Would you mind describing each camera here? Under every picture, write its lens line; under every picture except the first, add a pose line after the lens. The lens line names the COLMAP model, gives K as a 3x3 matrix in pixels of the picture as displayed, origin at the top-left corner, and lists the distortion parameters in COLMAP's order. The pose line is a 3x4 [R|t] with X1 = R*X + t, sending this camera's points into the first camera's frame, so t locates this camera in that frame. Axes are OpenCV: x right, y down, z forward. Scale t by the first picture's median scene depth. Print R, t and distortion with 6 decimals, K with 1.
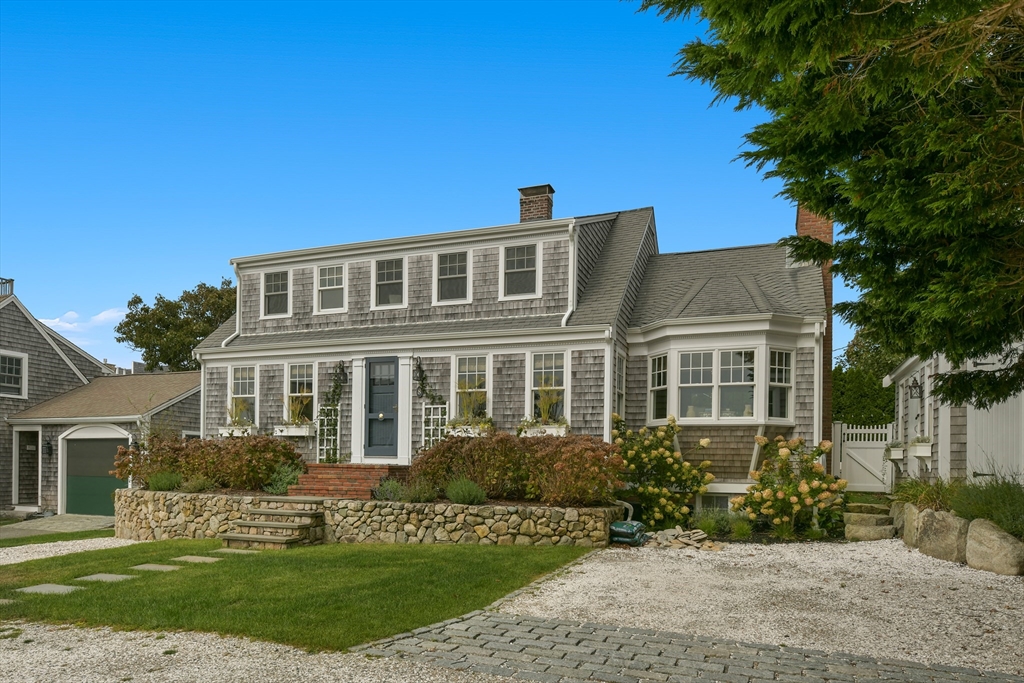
lens RADIAL K [[621.5, 0, 511.6], [0, 621.5, 336.1], [0, 0, 1]] dist [0.006700, 0.002332]
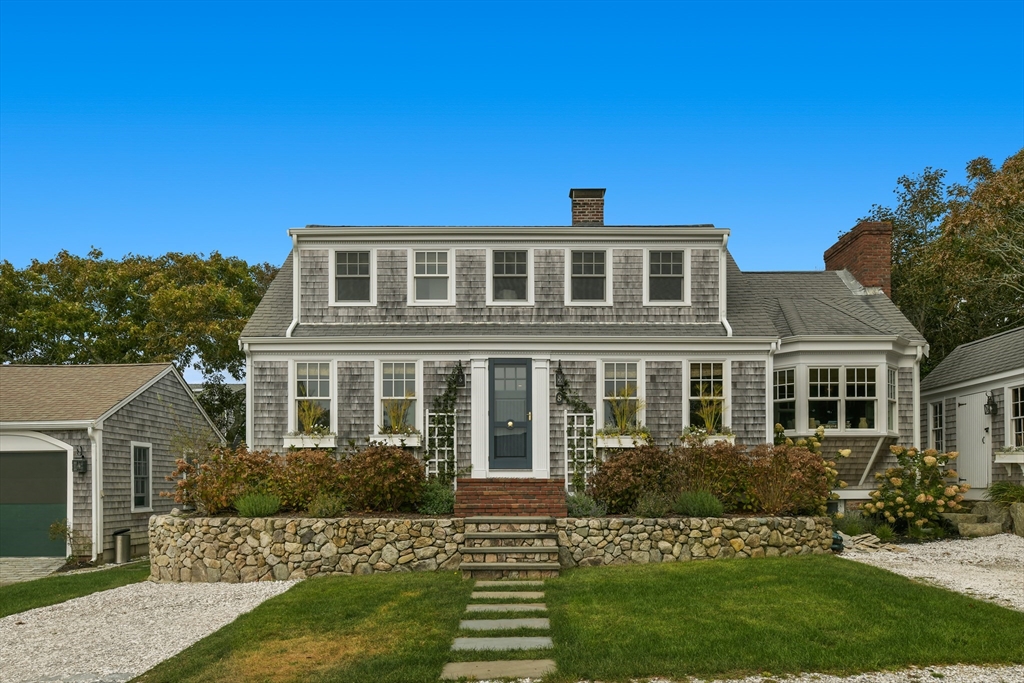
lens RADIAL K [[640.6, 0, 511.9], [0, 640.6, 345.3], [0, 0, 1]] dist [0.009689, -0.000913]
pose [[0.939801, 0.052784, 0.337622, -0.581095], [-0.052300, 0.998576, -0.010536, 0.027392], [-0.337697, -0.007756, 0.941223, 0.147412]]
